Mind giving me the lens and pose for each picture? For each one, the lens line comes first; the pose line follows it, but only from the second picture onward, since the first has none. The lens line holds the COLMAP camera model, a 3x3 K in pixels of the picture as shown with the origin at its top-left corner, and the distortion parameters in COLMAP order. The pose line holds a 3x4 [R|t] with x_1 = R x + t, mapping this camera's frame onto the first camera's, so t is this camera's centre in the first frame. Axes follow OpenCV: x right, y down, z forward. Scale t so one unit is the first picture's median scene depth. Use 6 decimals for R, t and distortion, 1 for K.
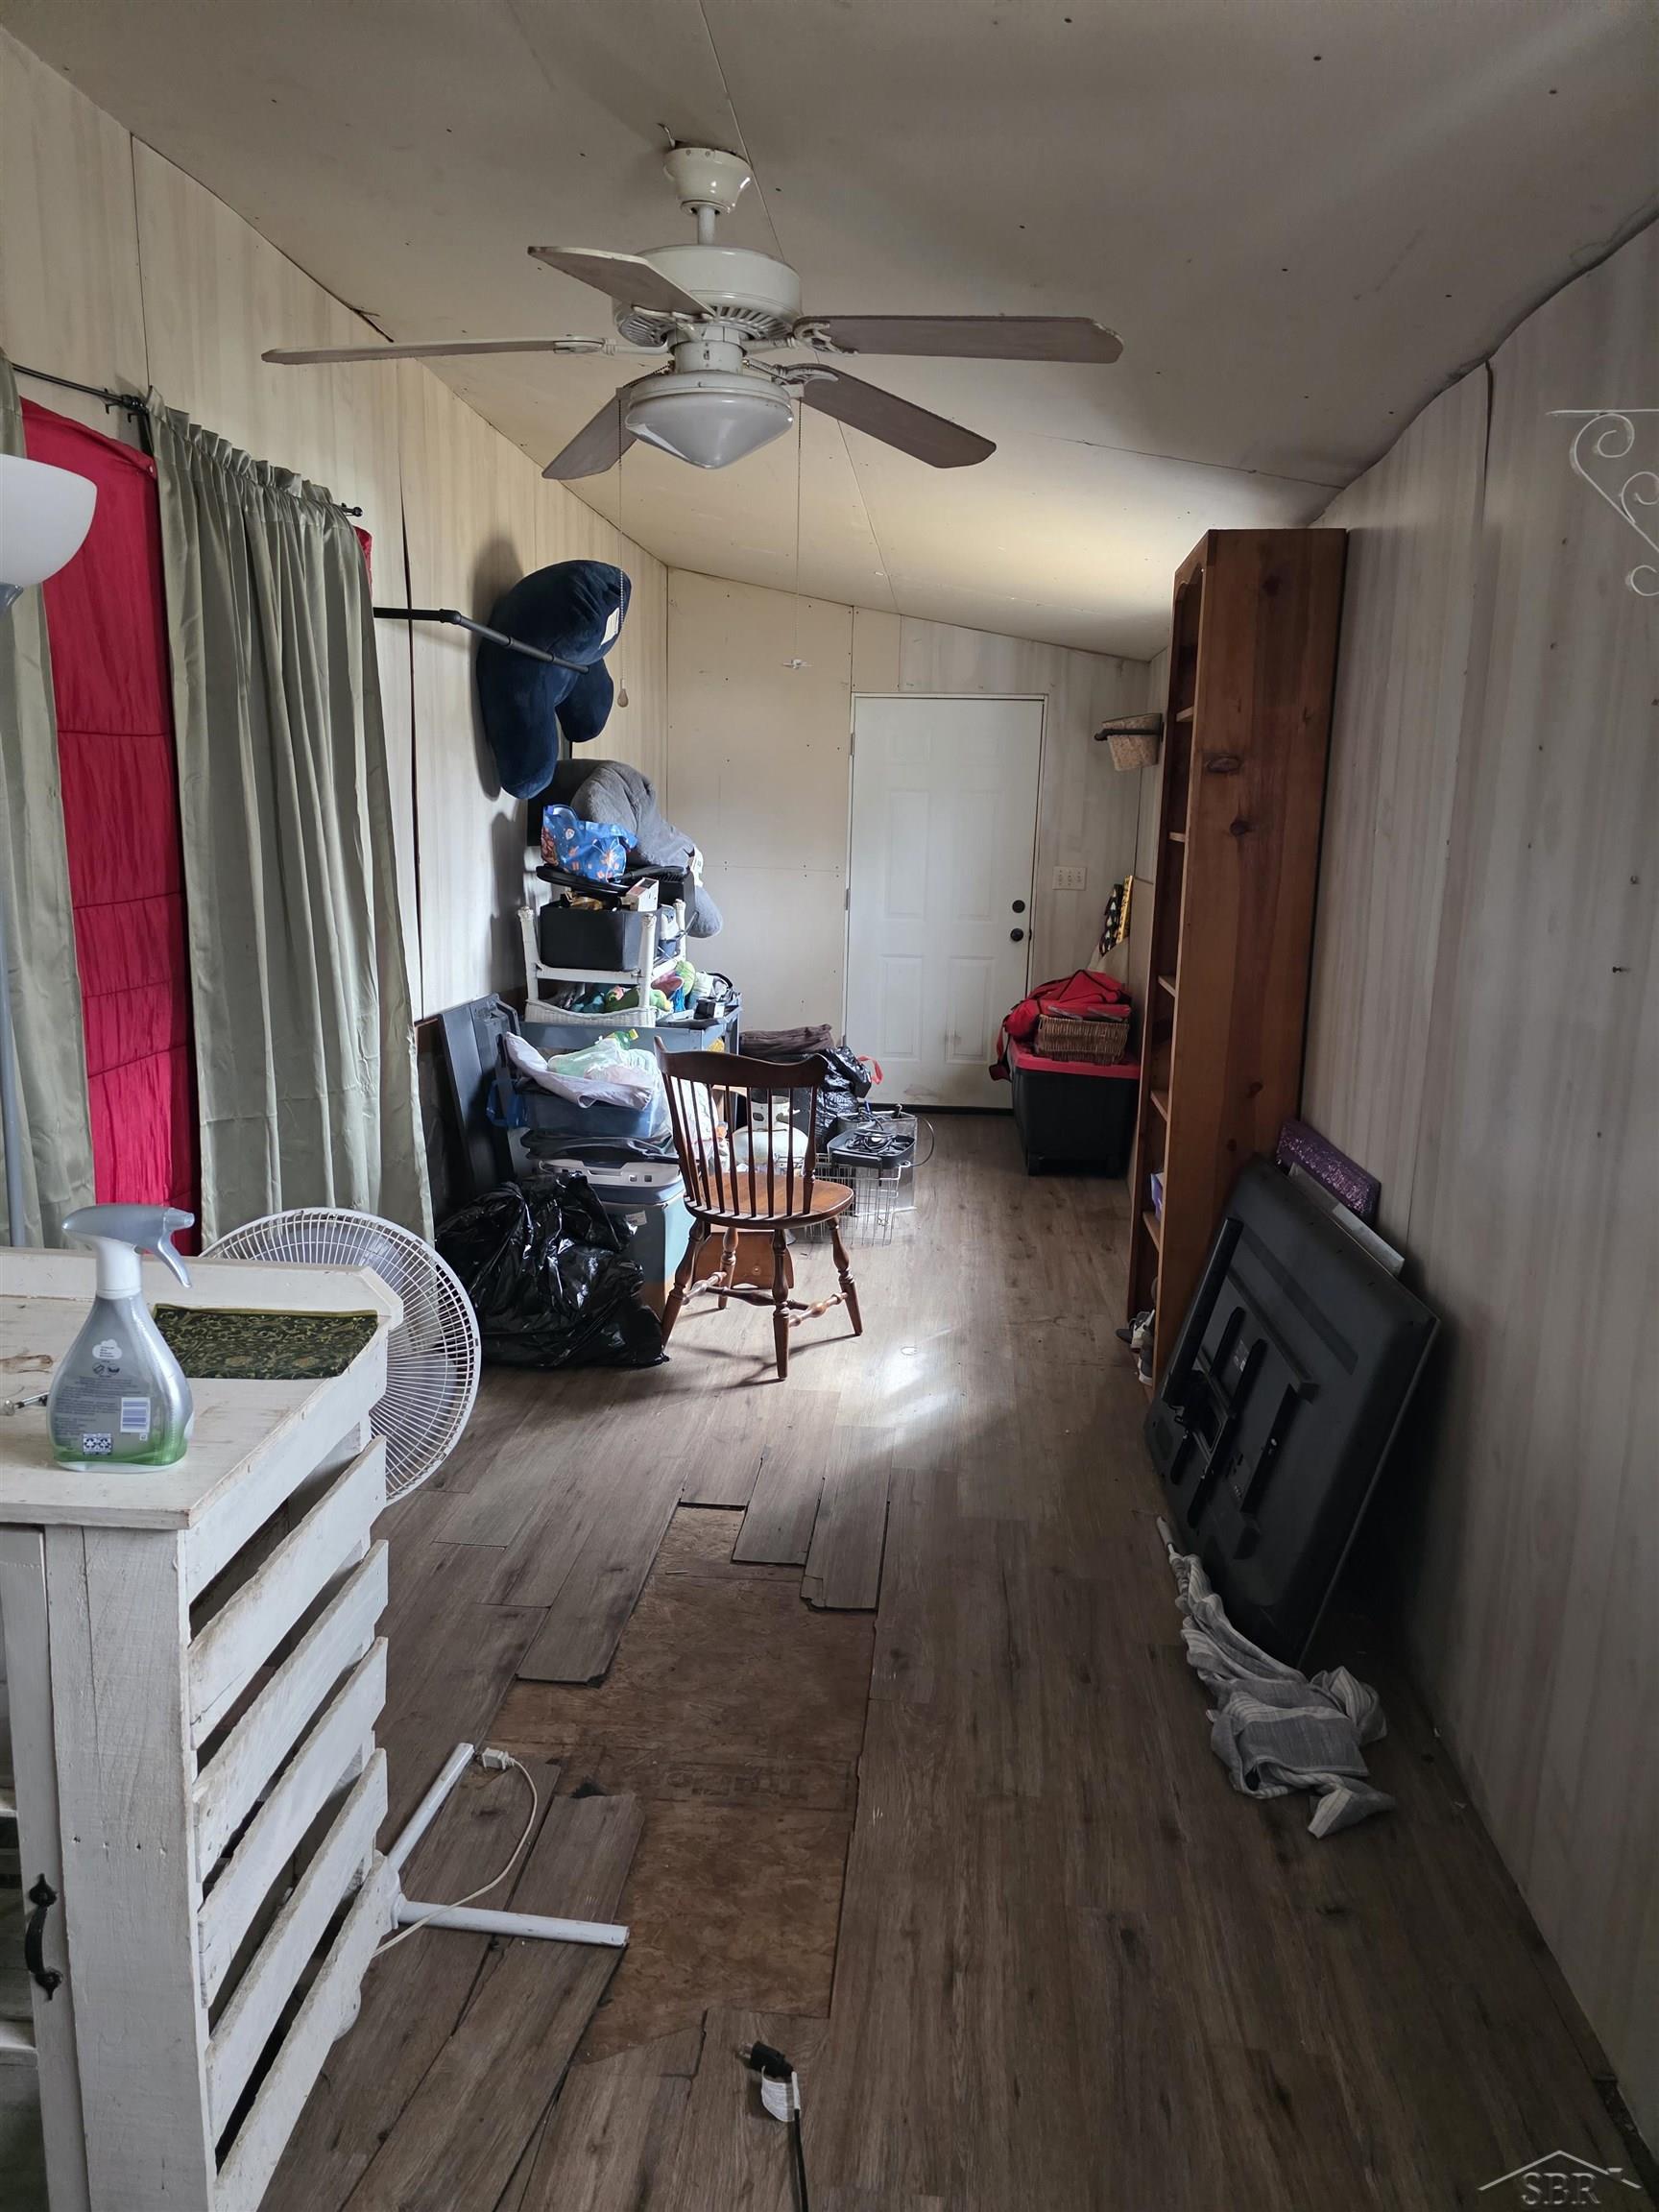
lens RADIAL K [[1478.7, 0, 830.1], [0, 1478.7, 1106.9], [0, 0, 1]] dist [0.003633, 0.000673]
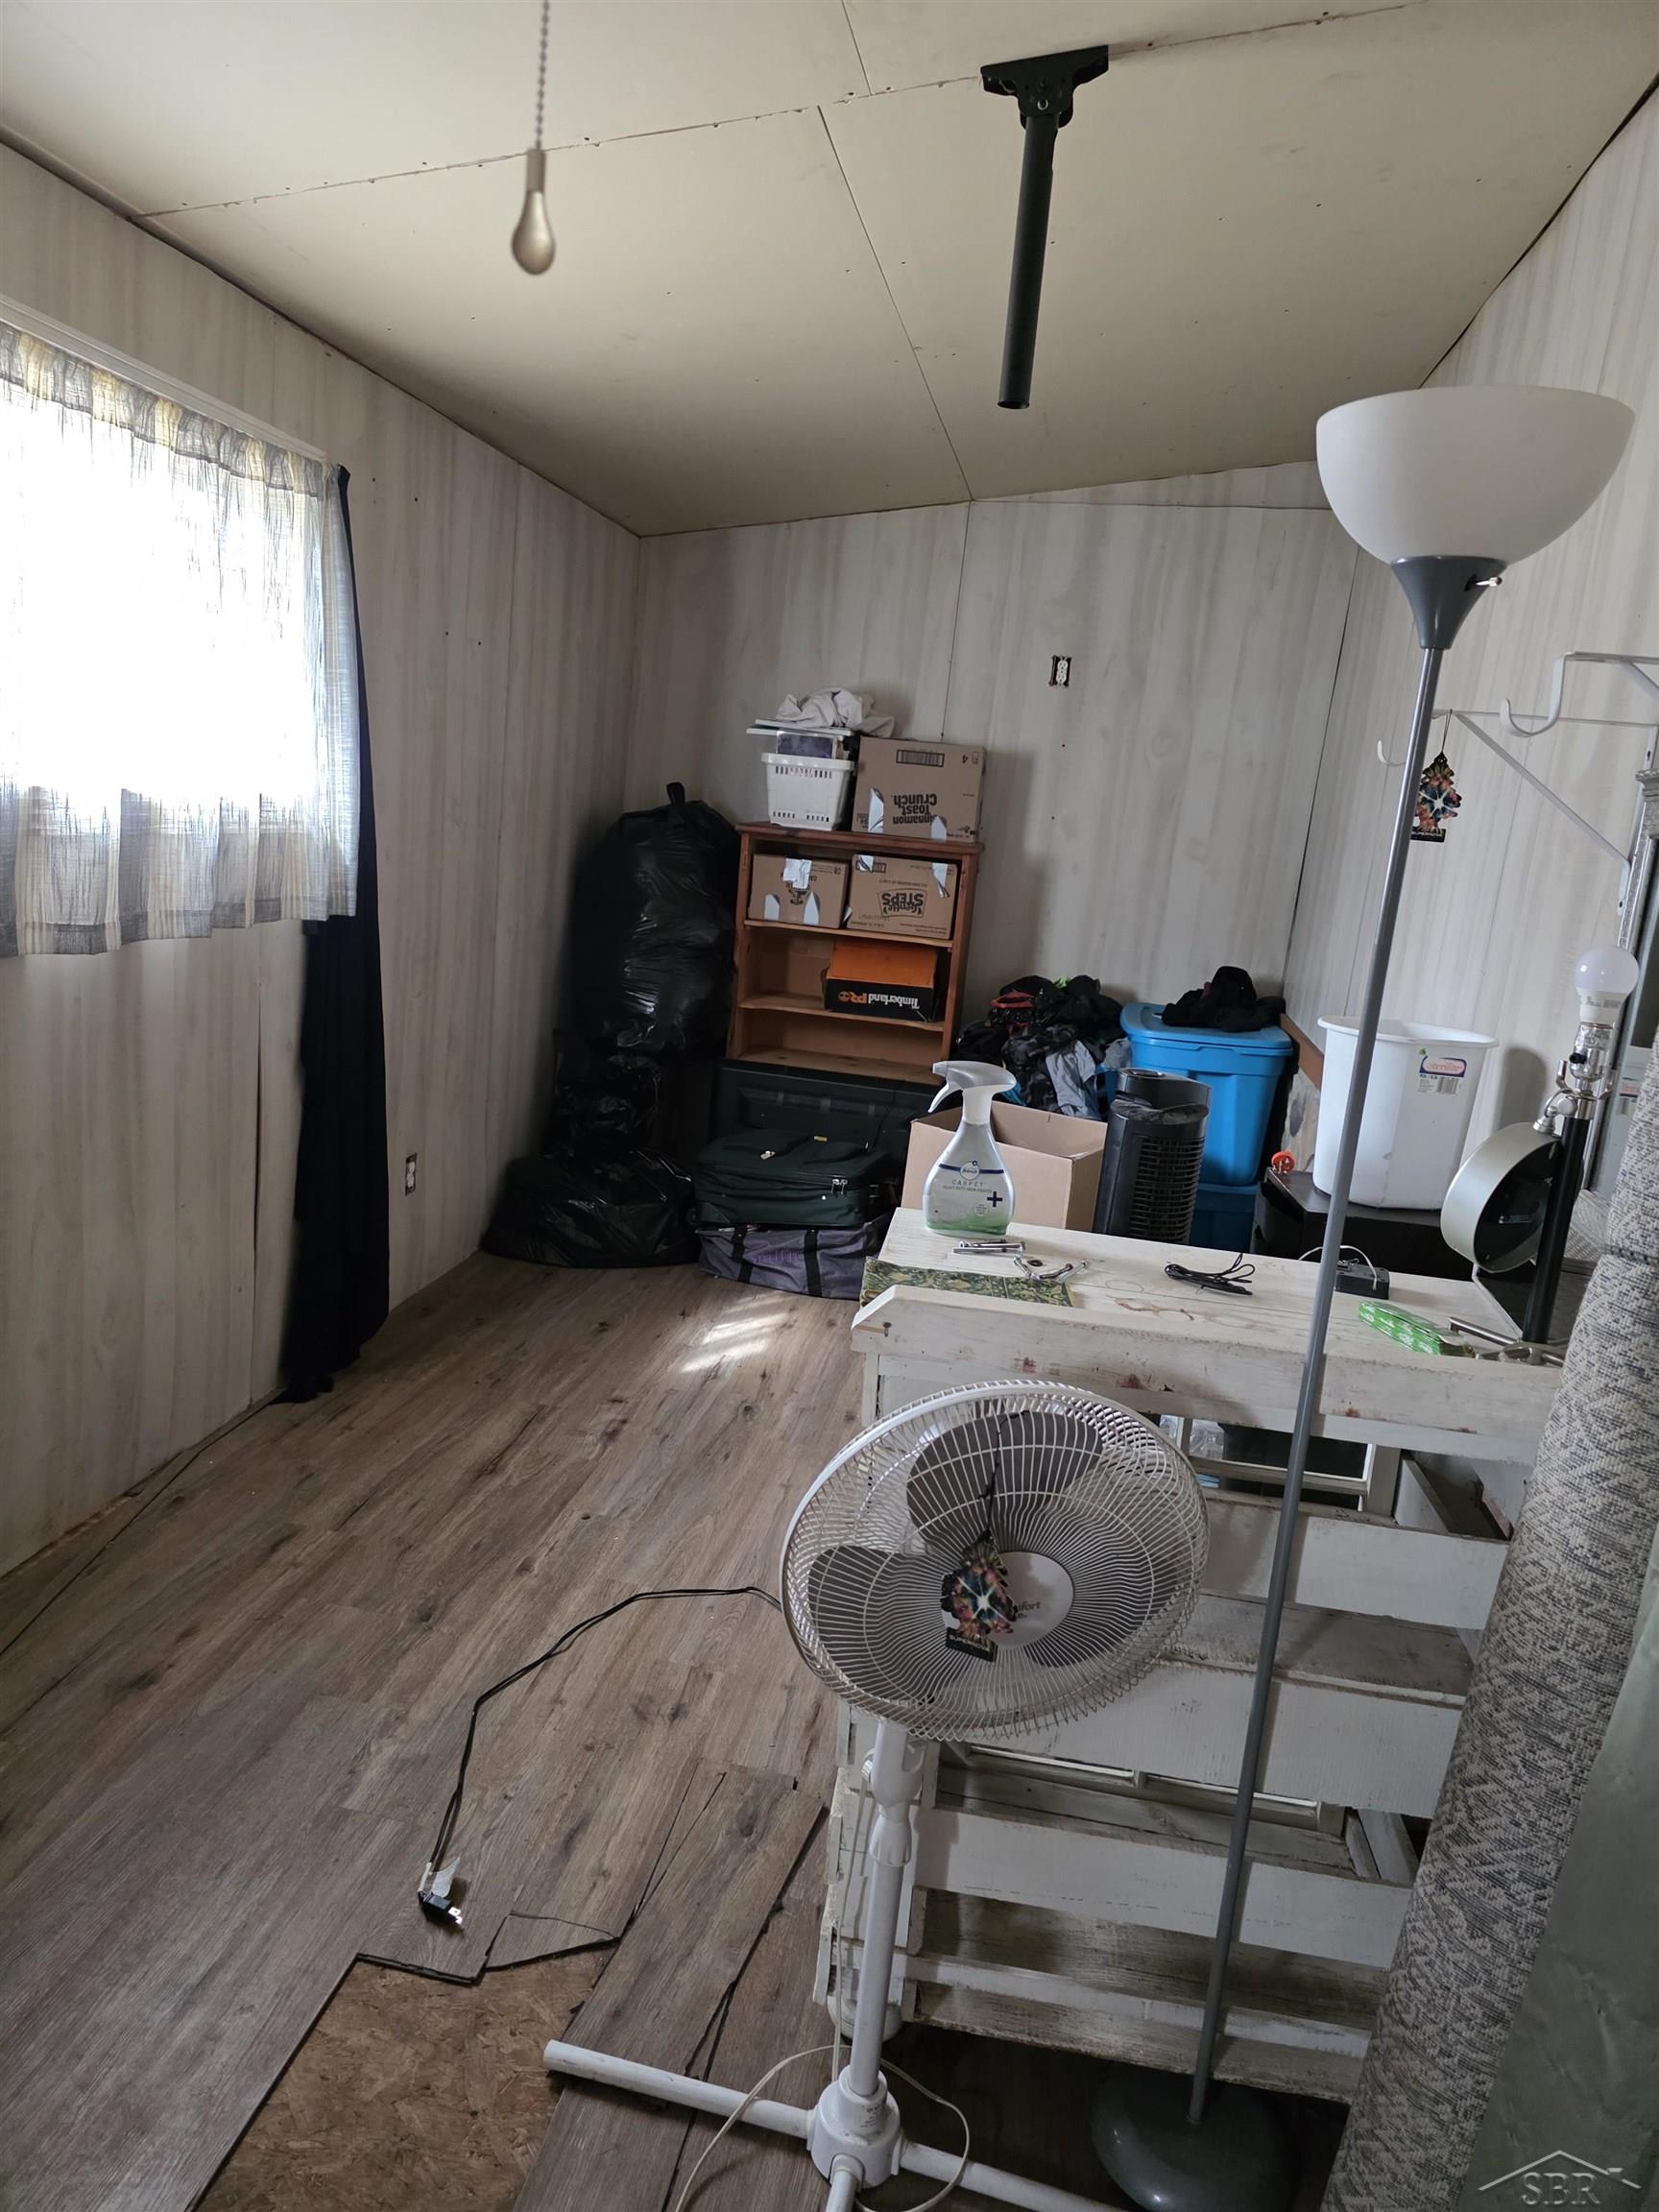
lens RADIAL K [[1478.7, 0, 832.4], [0, 1478.7, 1103.9], [0, 0, 1]] dist [0.003633, 0.000673]
pose [[-0.990245, -0.125383, 0.060785, -0.321207], [-0.092153, 0.916507, 0.389260, -0.333584], [-0.104516, 0.379861, -0.919120, 1.761867]]
